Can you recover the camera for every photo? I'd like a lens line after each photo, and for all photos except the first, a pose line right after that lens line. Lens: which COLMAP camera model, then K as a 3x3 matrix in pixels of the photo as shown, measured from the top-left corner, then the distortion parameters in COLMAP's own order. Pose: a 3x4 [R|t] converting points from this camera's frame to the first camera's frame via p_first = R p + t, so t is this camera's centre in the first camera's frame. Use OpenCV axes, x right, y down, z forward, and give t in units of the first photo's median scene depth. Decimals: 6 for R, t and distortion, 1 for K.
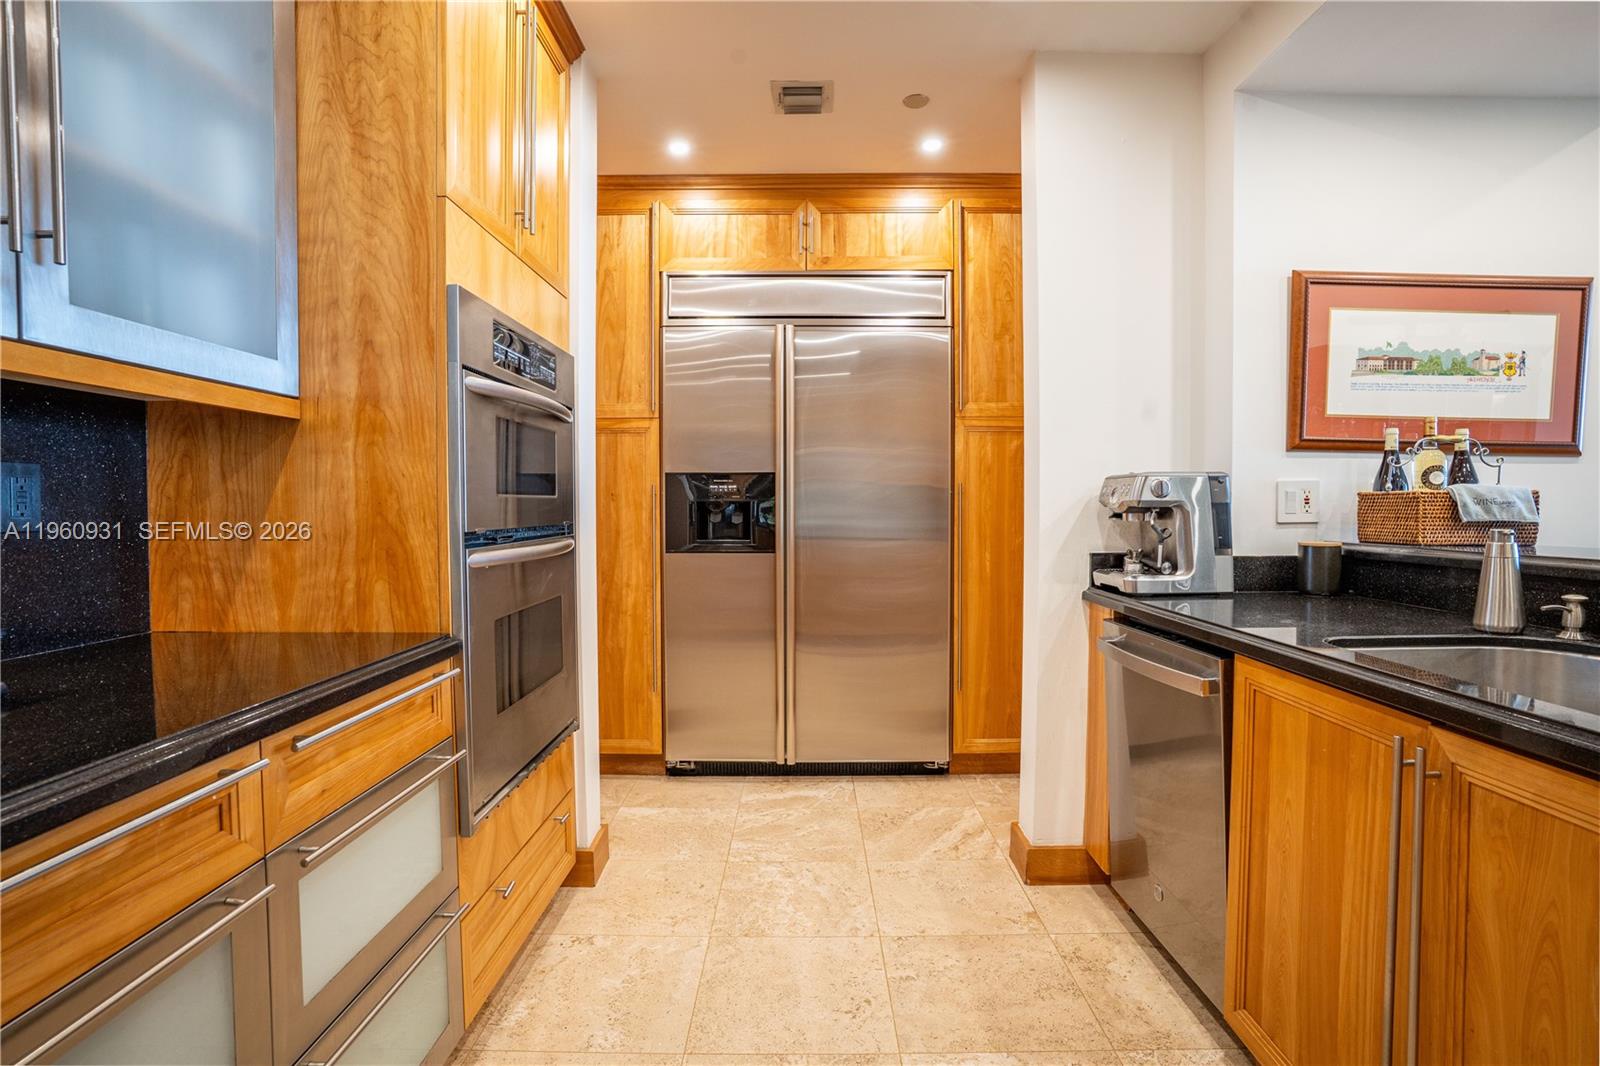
lens RADIAL K [[781.6, 0, 792.4], [0, 781.6, 529.9], [0, 0, 1]] dist [-0.066963, 0.027127]
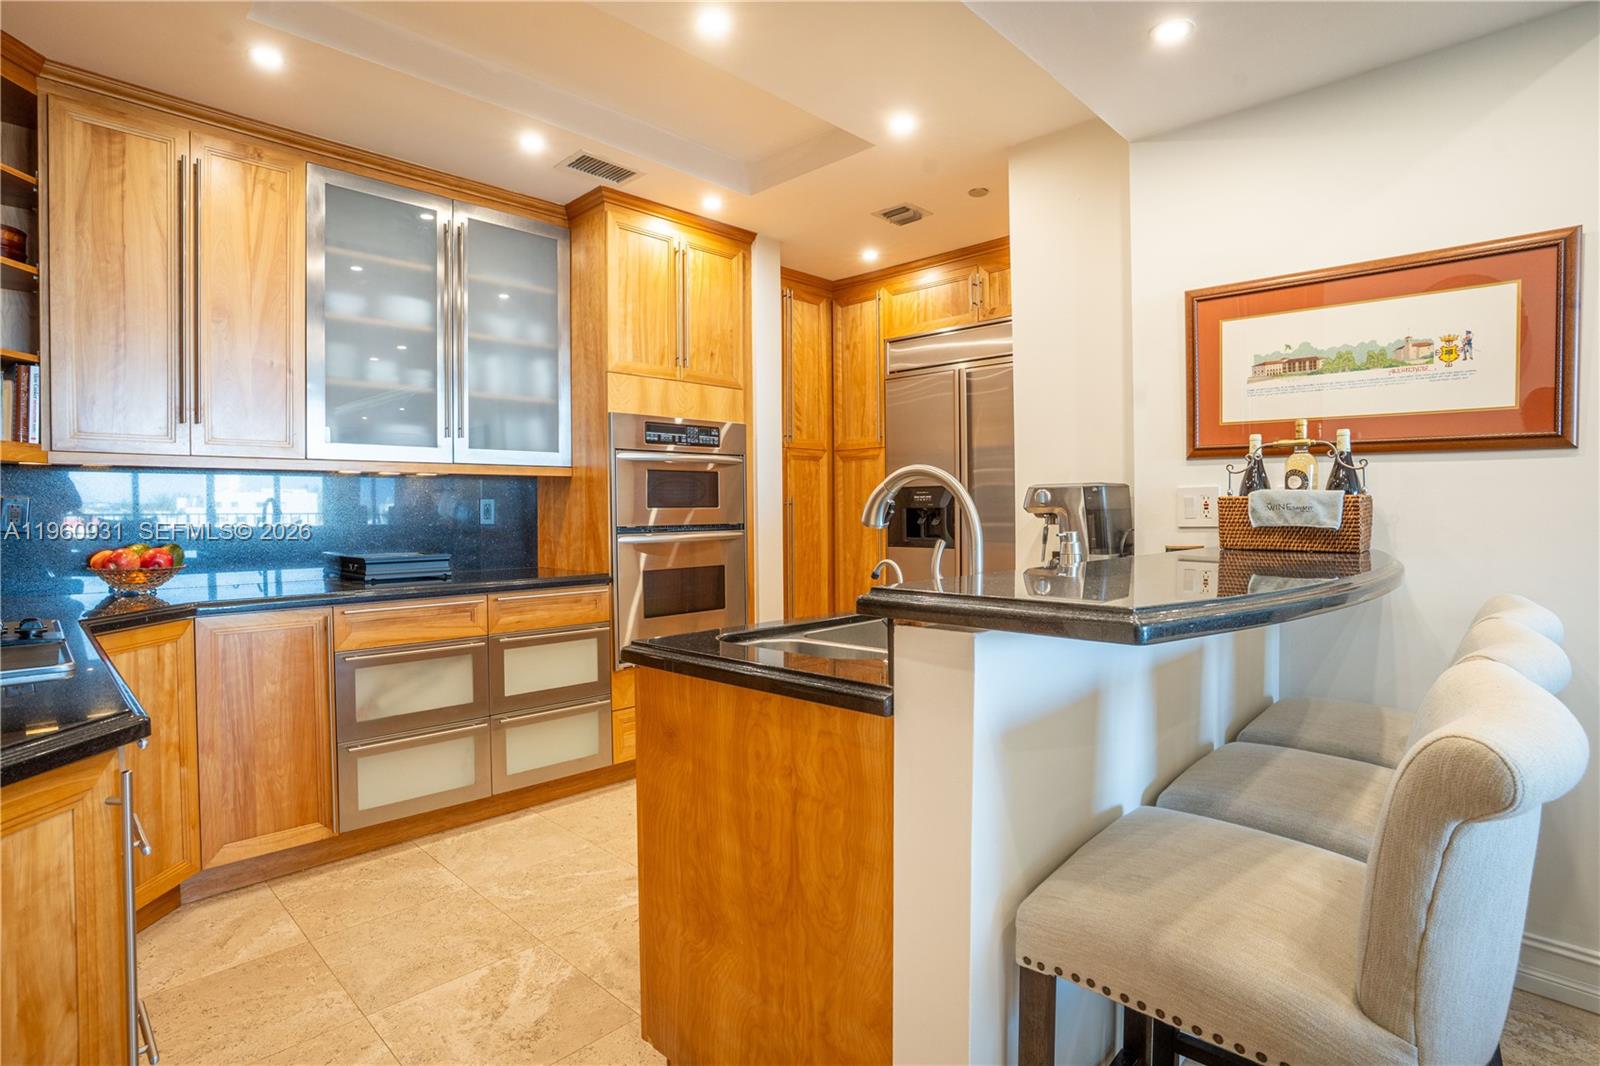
lens RADIAL K [[826.2, 0, 806.4], [0, 826.2, 526.2], [0, 0, 1]] dist [-0.040484, 0.000184]
pose [[0.718894, 0.008732, -0.695065, 1.142034], [-0.014734, 0.999888, -0.002677, 0.000871], [0.694963, 0.012166, 0.718942, -0.208486]]
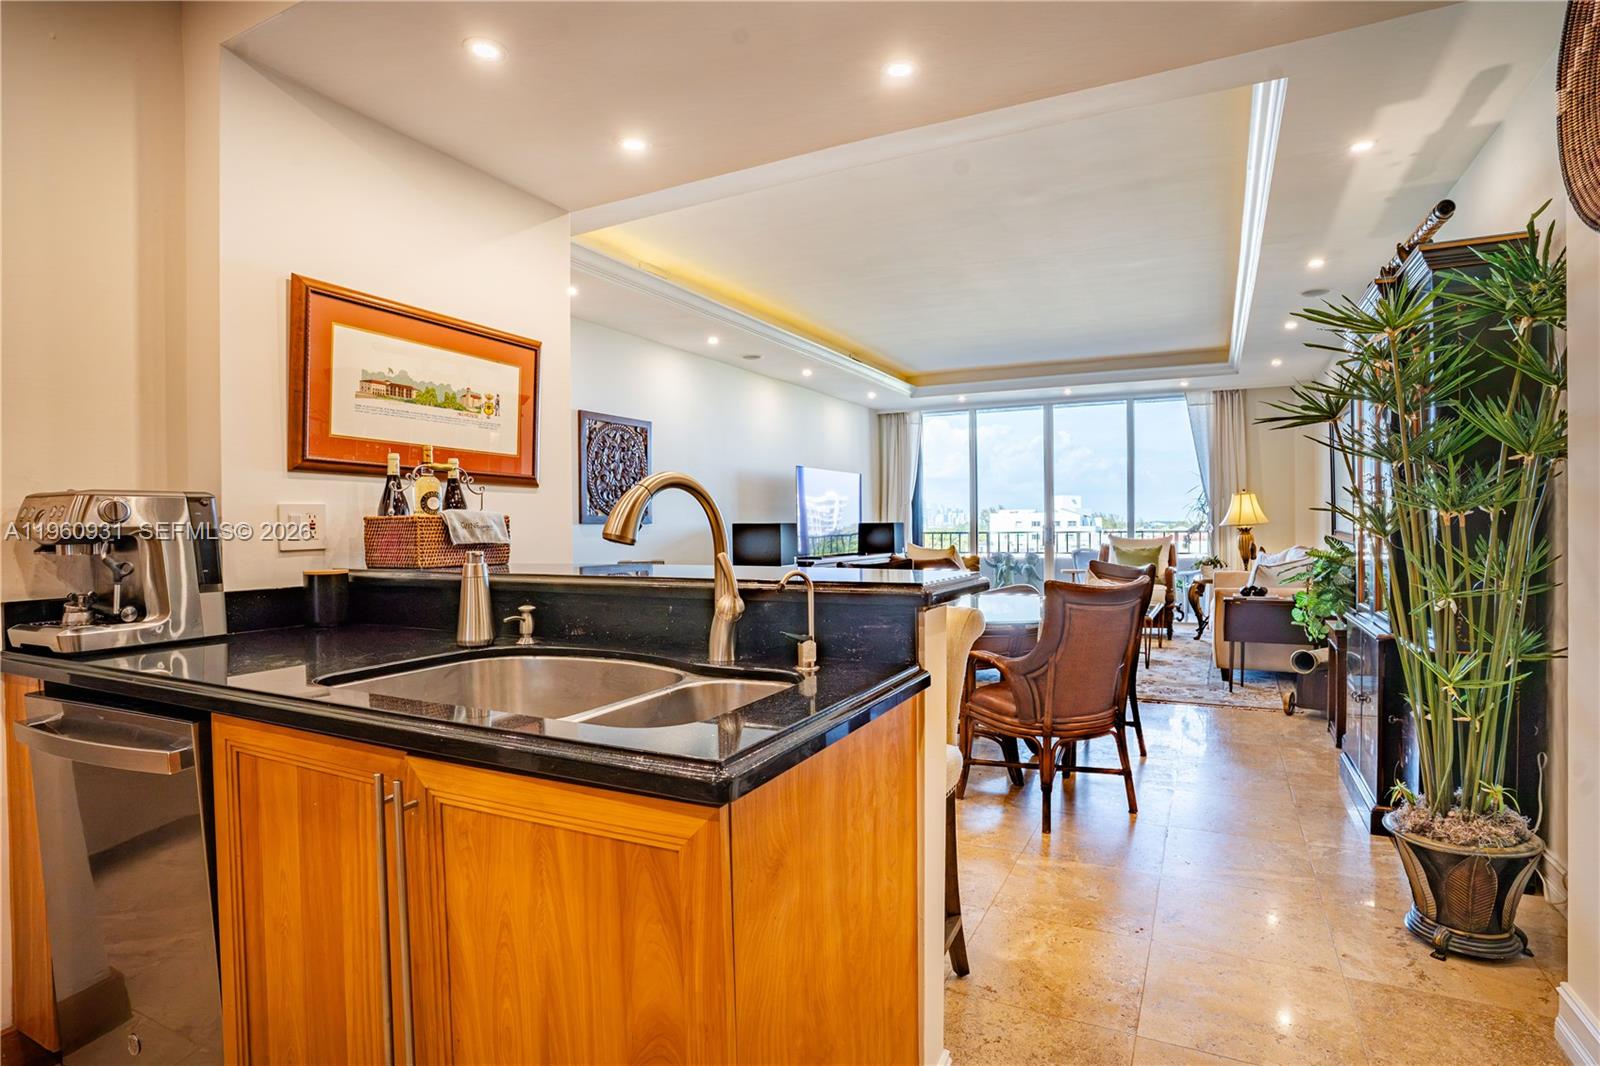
lens RADIAL K [[826.2, 0, 806.4], [0, 826.2, 526.2], [0, 0, 1]] dist [-0.040484, 0.000184]
pose [[0.449980, -0.004640, 0.893027, 0.069212], [0.037834, 0.999188, -0.013873, -0.001707], [-0.892237, 0.040029, 0.449790, 0.024361]]
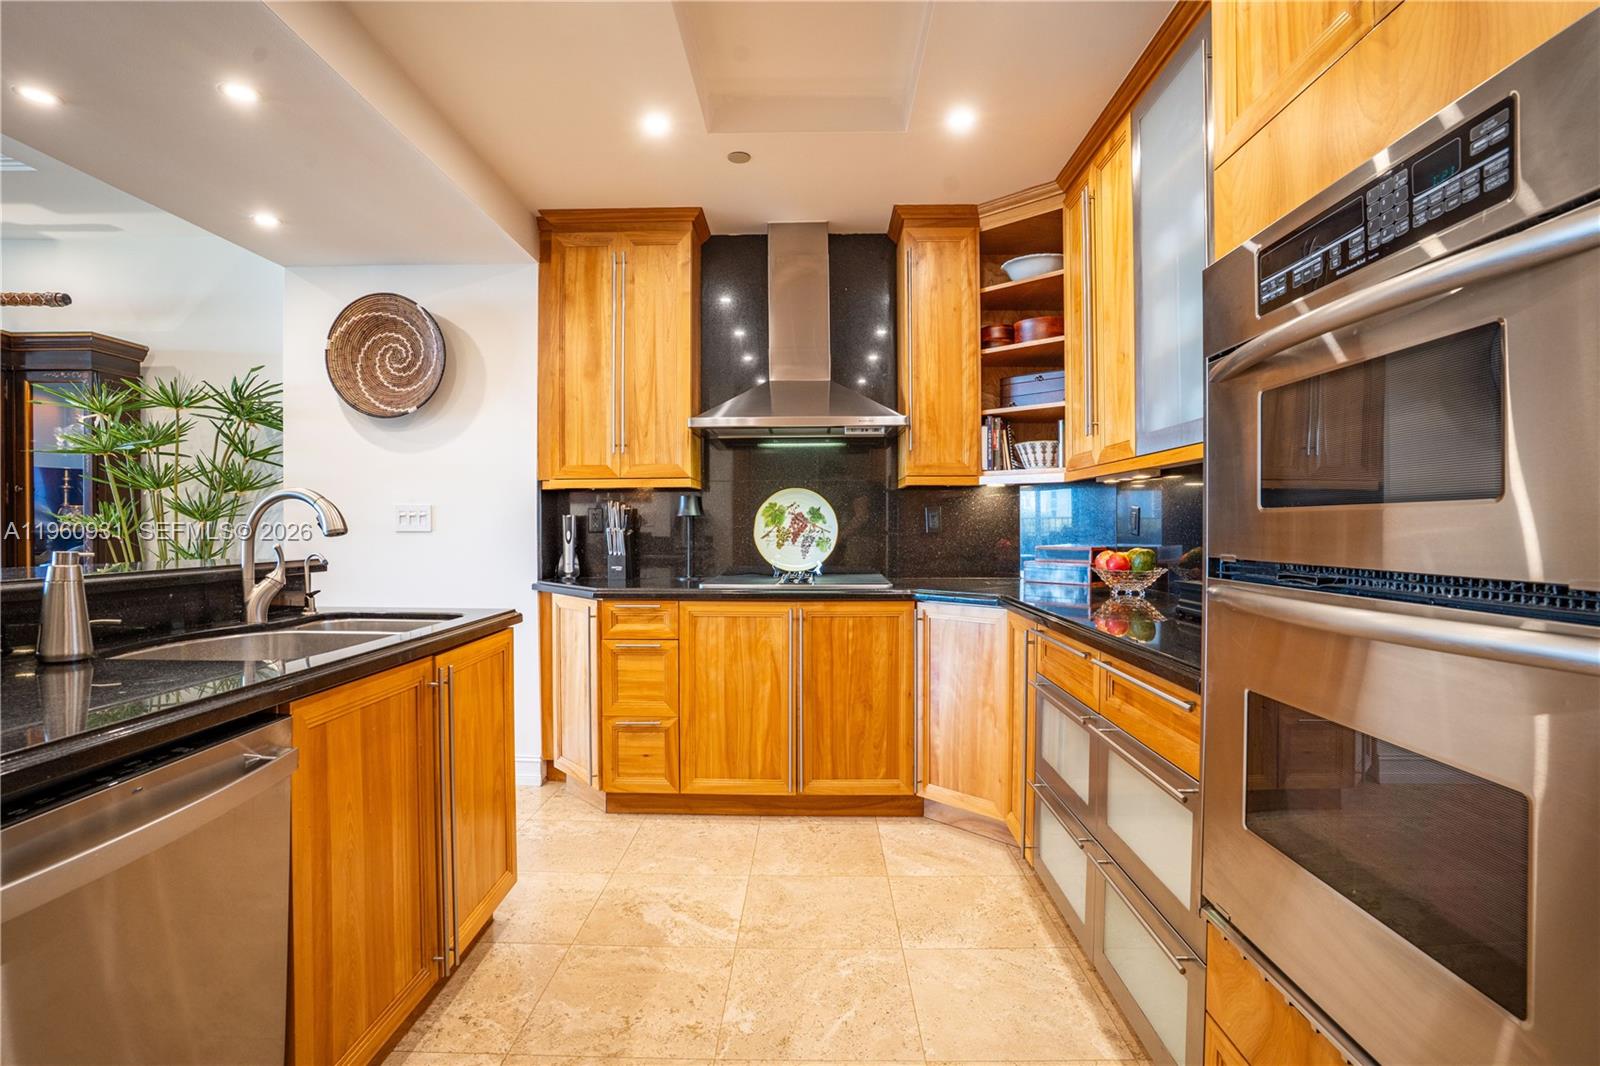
lens RADIAL K [[781.6, 0, 792.4], [0, 781.6, 529.9], [0, 0, 1]] dist [-0.066963, 0.027127]
pose [[-0.999011, 0.001147, 0.044449, -0.008326], [0.002837, 0.999275, 0.037978, -0.043381], [-0.044373, 0.038067, -0.998290, 1.374383]]
